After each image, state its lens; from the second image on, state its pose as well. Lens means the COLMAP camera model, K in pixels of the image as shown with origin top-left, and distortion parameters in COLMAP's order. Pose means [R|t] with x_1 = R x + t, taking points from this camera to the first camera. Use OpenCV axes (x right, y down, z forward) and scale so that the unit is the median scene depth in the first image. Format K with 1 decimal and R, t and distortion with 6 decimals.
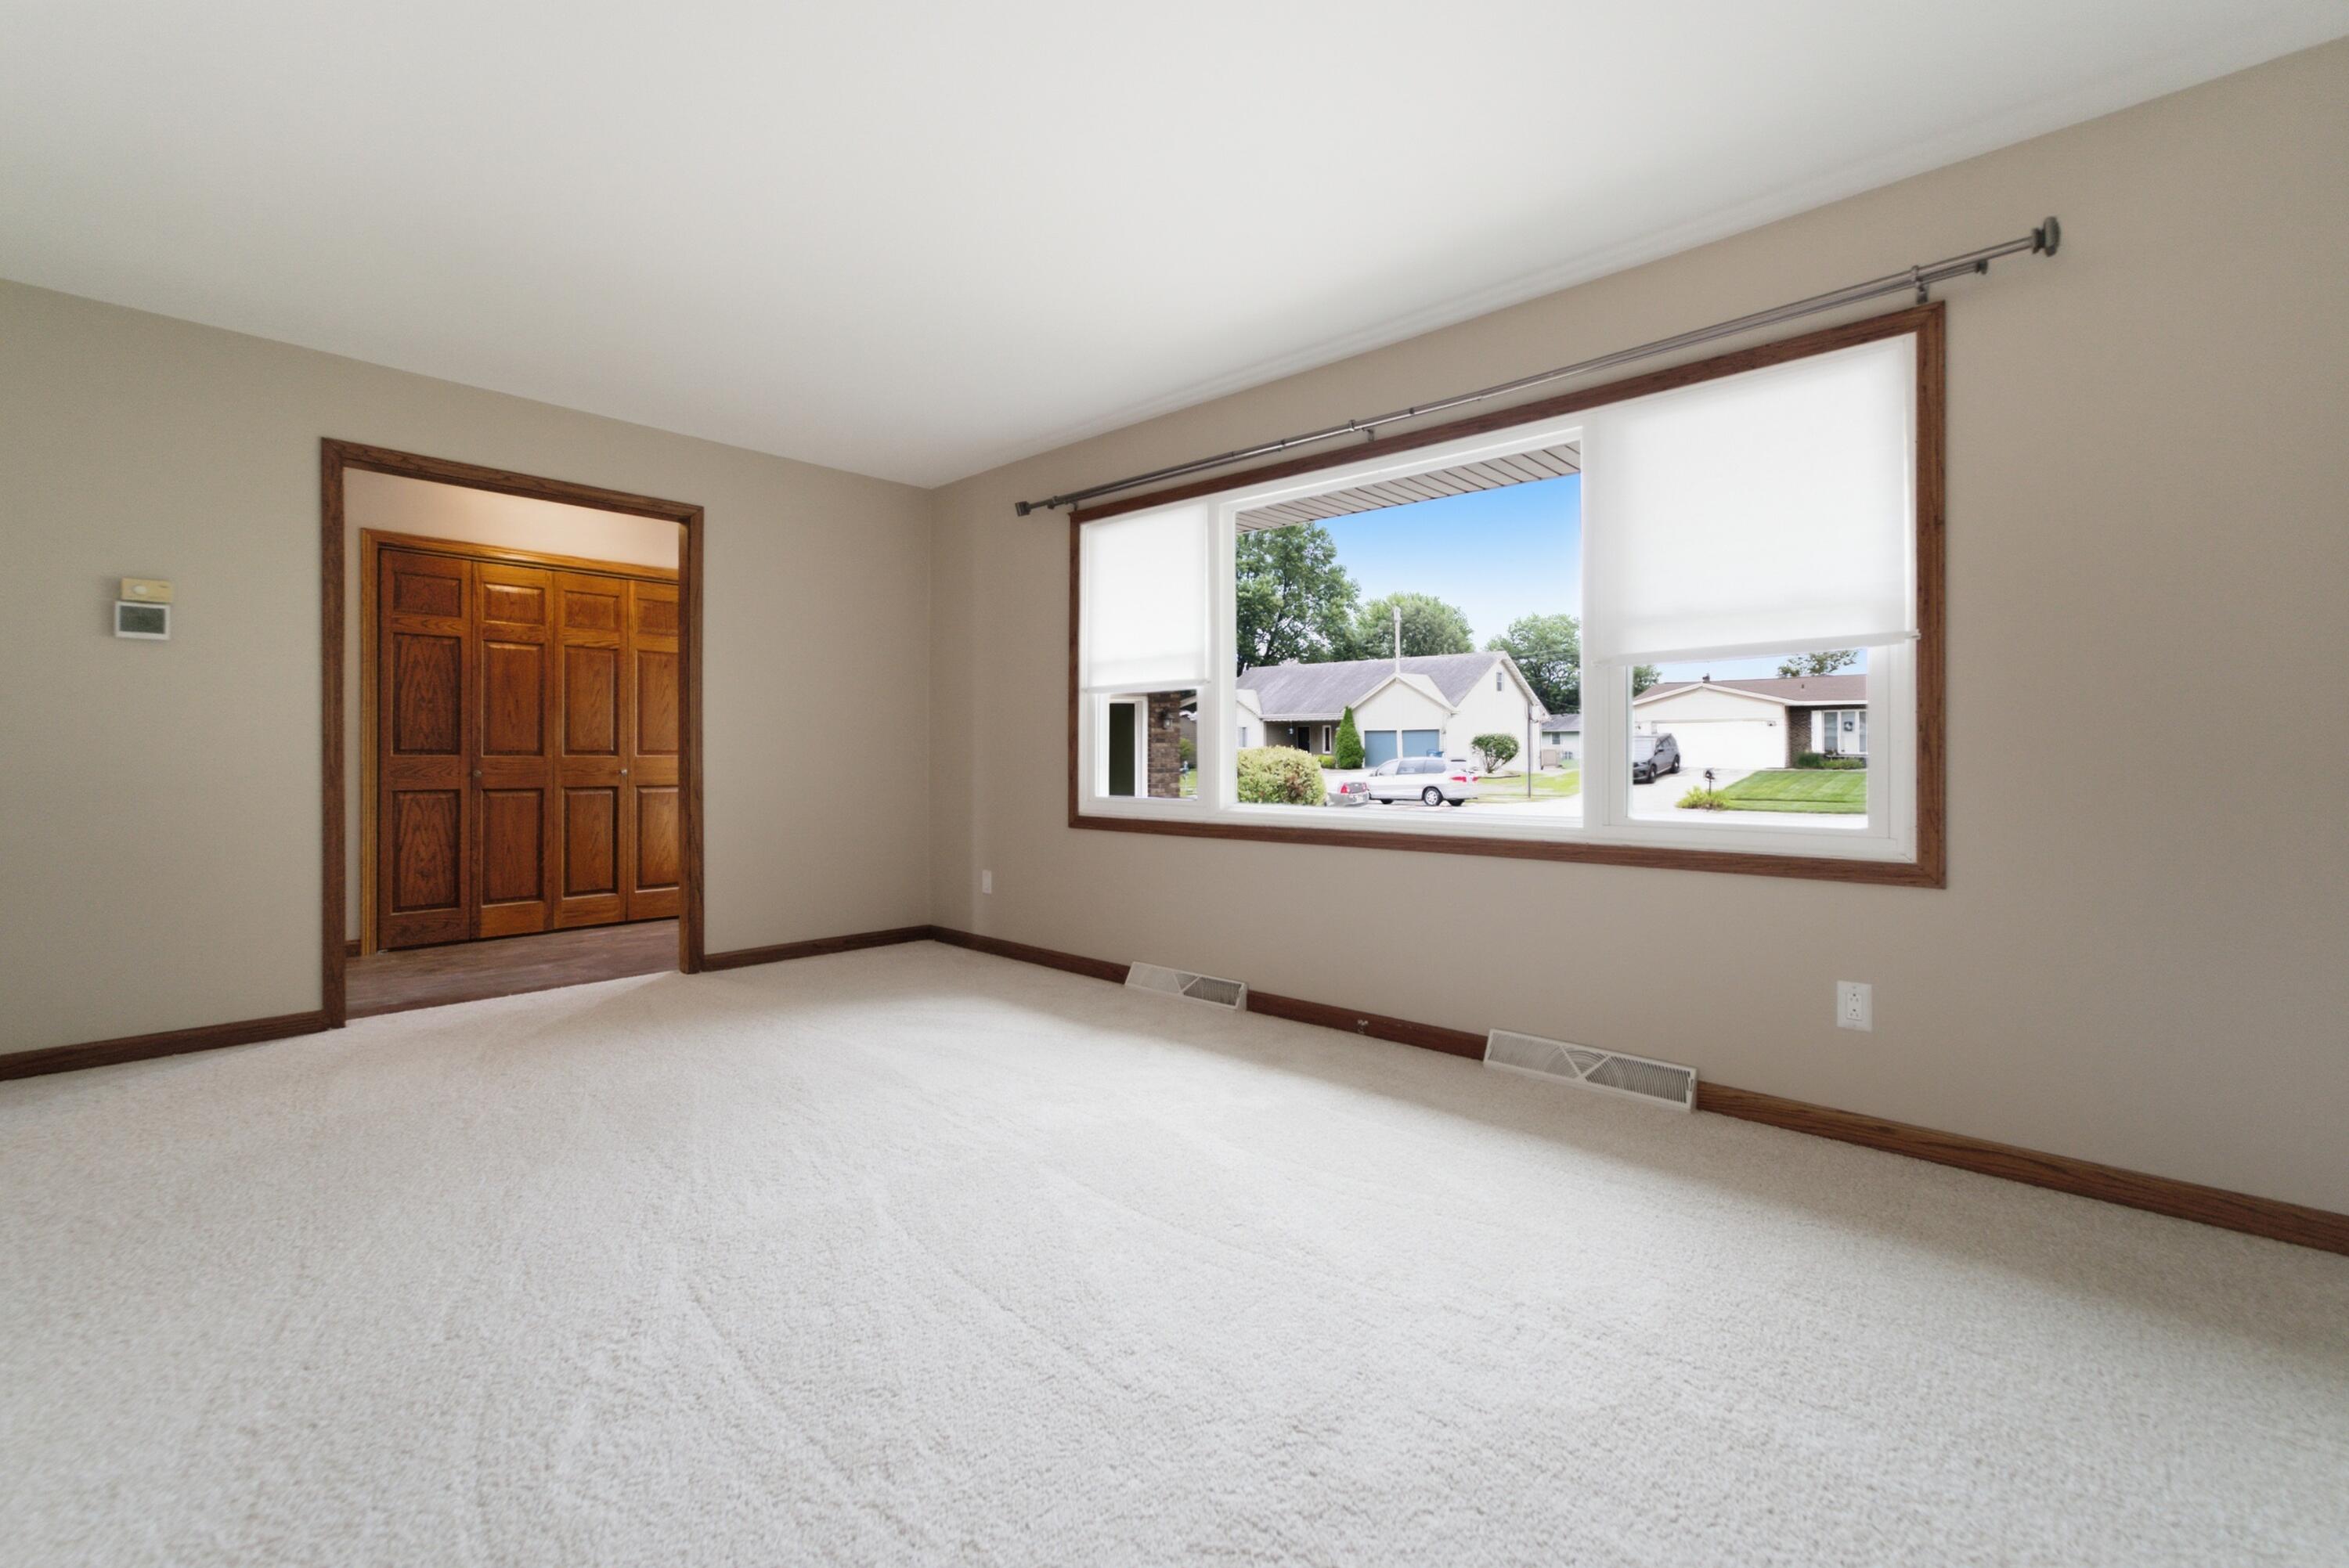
lens RADIAL K [[960.0, 0, 1180.1], [0, 960.0, 772.5], [0, 0, 1]] dist [-0.018319, 0.000207]
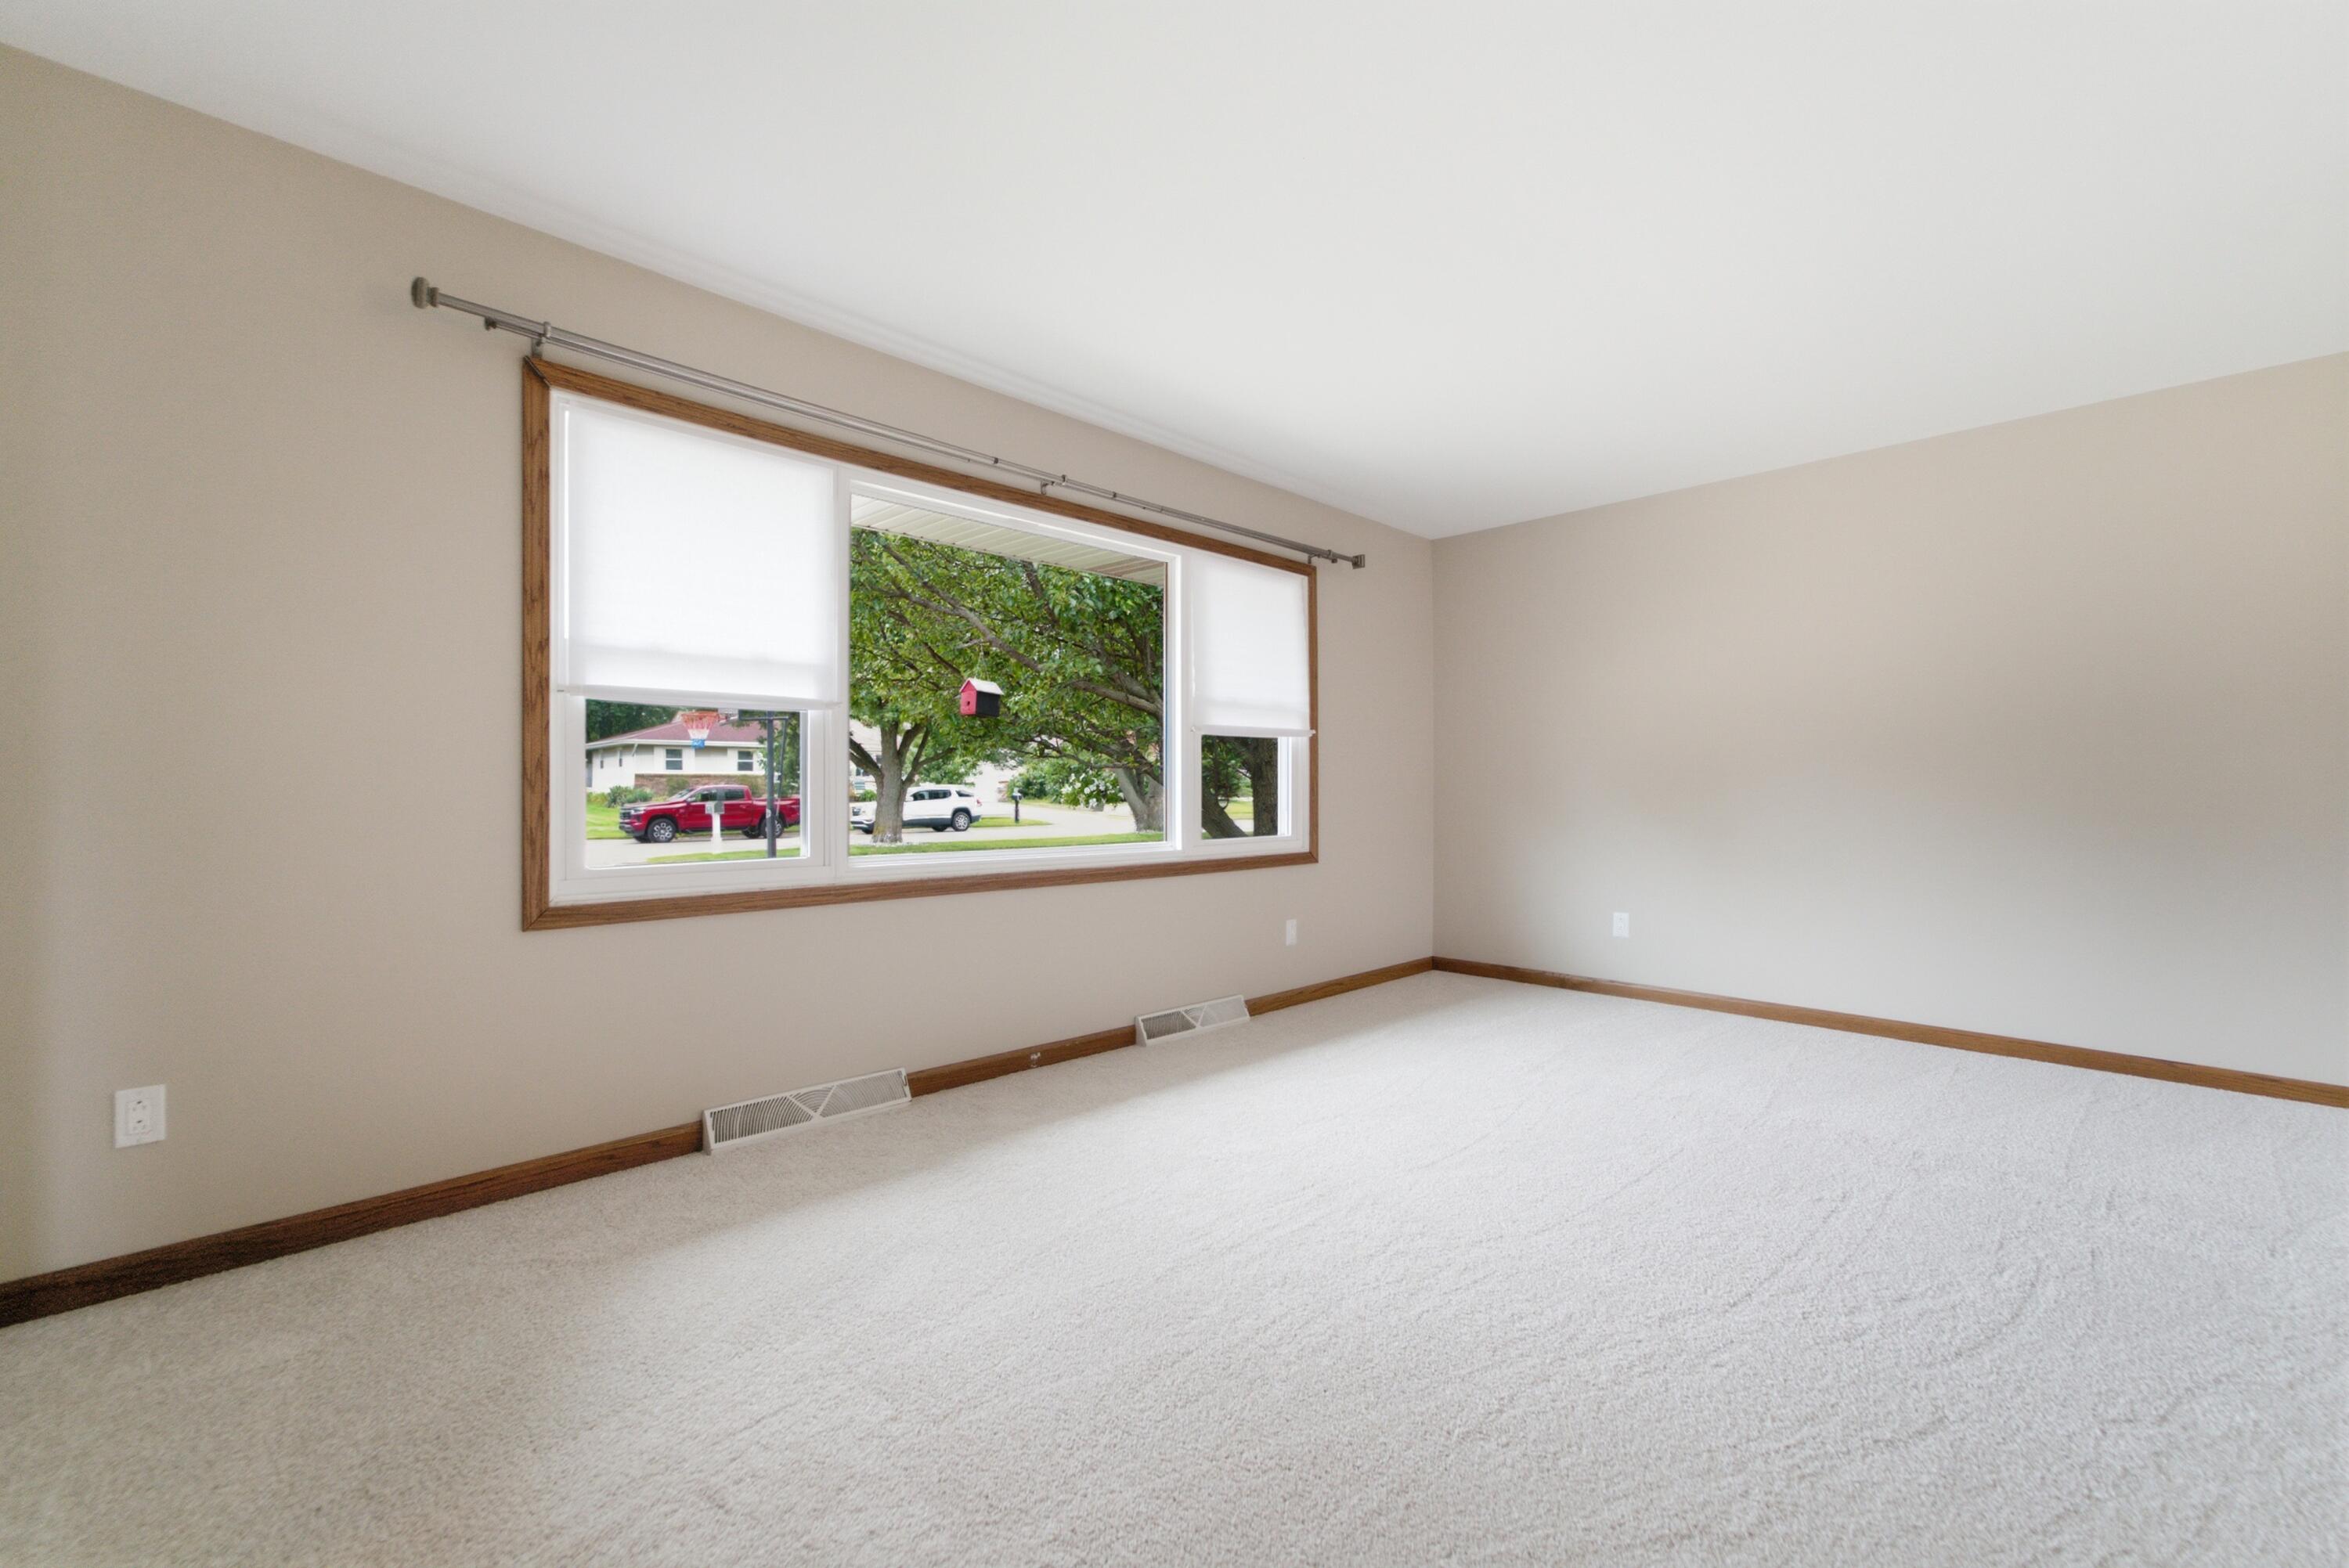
lens RADIAL K [[999.2, 0, 1189.1], [0, 999.2, 805.4], [0, 0, 1]] dist [0.002506, 0.000767]
pose [[0.048087, -0.009691, 0.998796, -1.045138], [0.022124, 0.999718, 0.008635, -0.017000], [-0.998598, 0.021682, 0.048287, 0.934116]]
